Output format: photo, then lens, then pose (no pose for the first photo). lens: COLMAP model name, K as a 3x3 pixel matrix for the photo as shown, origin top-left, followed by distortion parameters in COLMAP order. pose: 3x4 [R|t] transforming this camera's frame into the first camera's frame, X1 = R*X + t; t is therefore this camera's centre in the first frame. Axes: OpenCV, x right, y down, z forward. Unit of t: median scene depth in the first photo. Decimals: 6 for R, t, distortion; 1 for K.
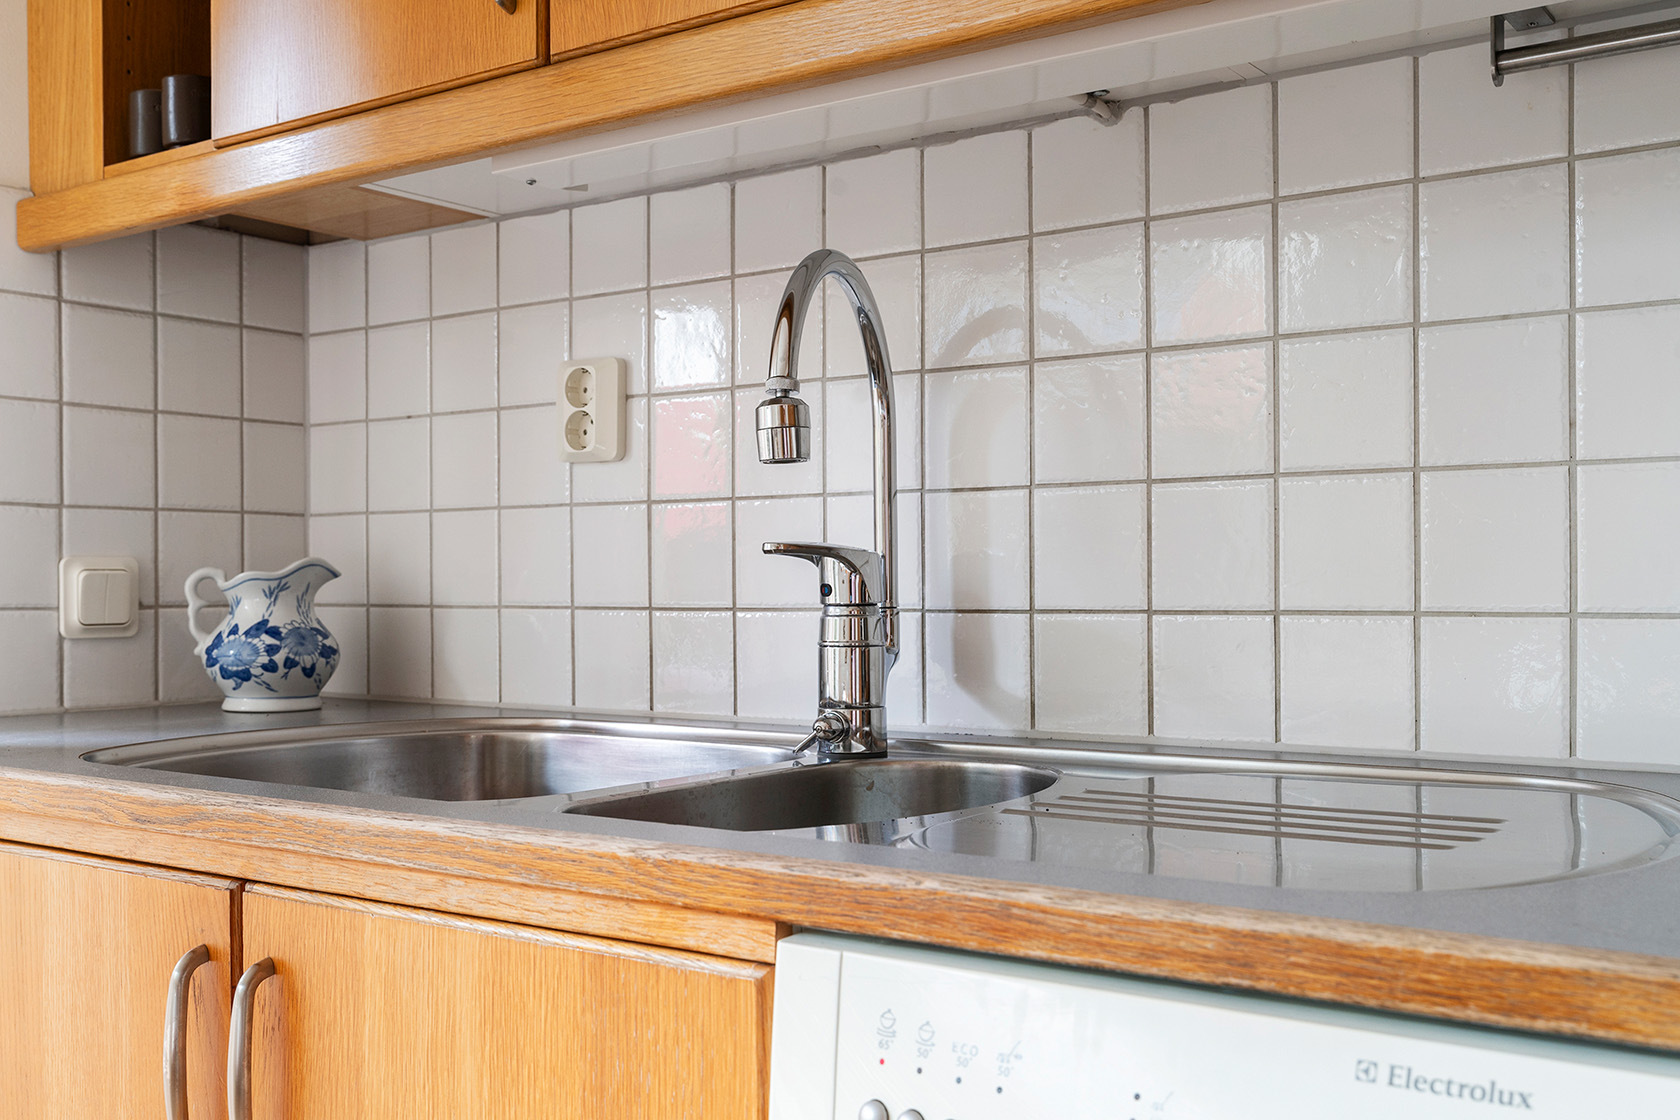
lens RADIAL K [[1683.1, 0, 839.6], [0, 1683.1, 571.3], [0, 0, 1]] dist [-0.009901, 0.000000]
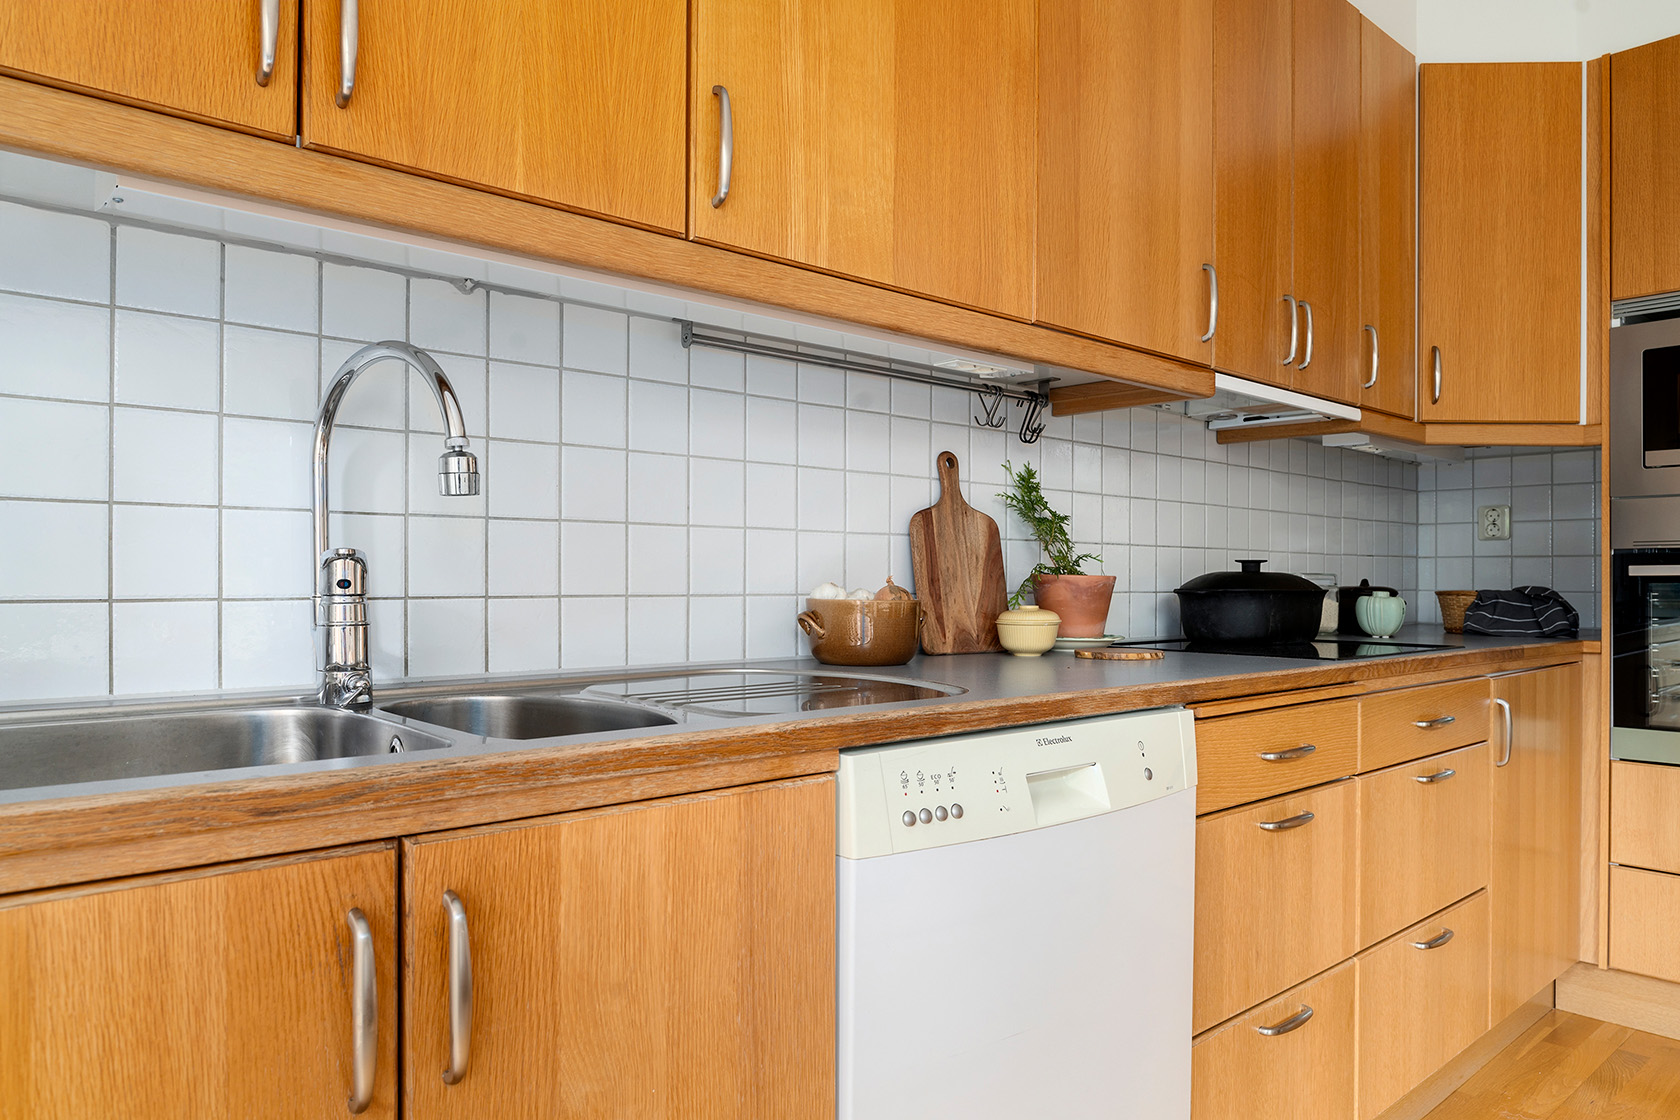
lens RADIAL K [[1132.5, 0, 839.3], [0, 1132.5, 560.0], [0, 0, 1]] dist [-0.015809, -0.007078]
pose [[0.212142, 0.020596, 0.977022, -0.910190], [-0.011965, 0.999758, -0.018477, 0.004450], [-0.977166, -0.007770, 0.212337, 0.472488]]
